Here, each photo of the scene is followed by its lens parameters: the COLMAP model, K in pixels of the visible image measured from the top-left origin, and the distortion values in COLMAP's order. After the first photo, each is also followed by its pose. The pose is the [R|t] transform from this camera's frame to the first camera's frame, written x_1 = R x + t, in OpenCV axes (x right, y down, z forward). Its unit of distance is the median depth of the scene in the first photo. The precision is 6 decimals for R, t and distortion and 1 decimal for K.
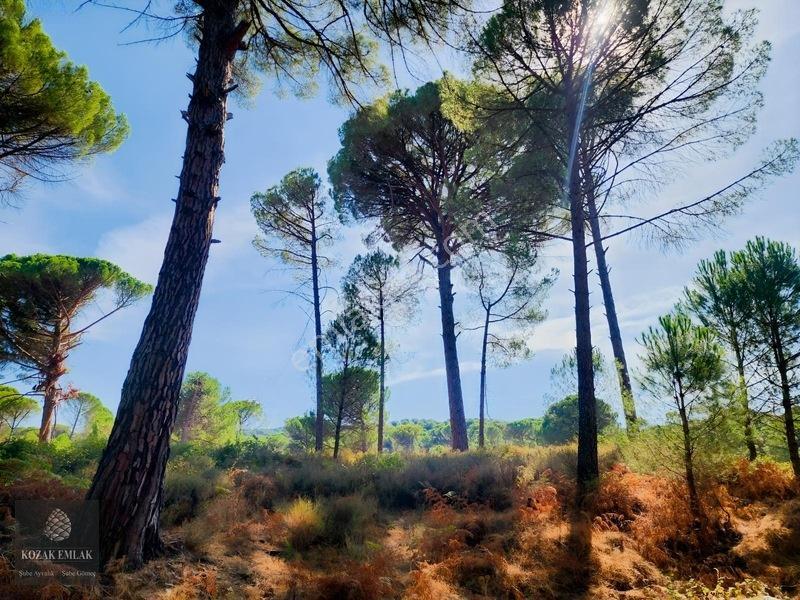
lens RADIAL K [[502.0, 0, 400.0], [0, 502.0, 300.0], [0, 0, 1]] dist [0.002136, 0.002466]
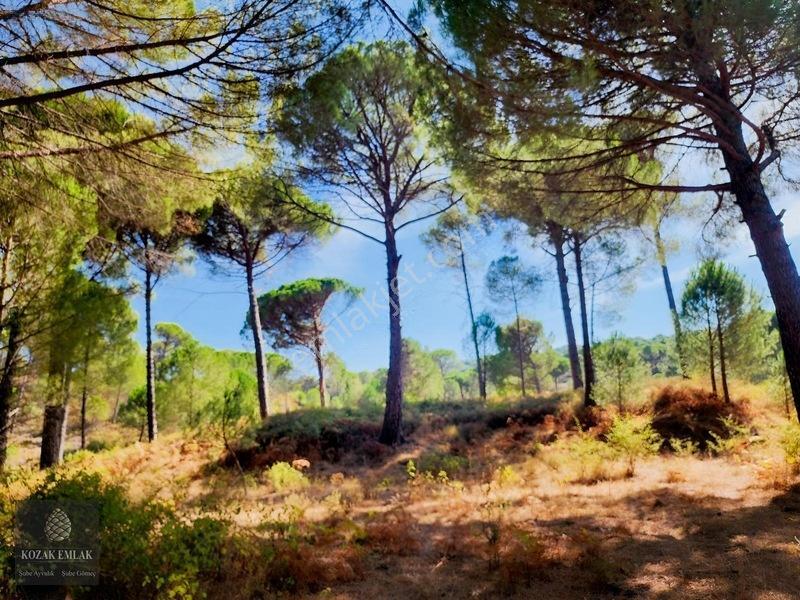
lens RADIAL K [[502.0, 0, 400.0], [0, 502.0, 300.0], [0, 0, 1]] dist [0.002136, 0.002466]
pose [[0.919442, -0.129792, -0.371188, 0.172371], [0.179220, 0.978531, 0.101773, -0.154975], [0.350009, -0.160099, 0.922964, -0.392181]]
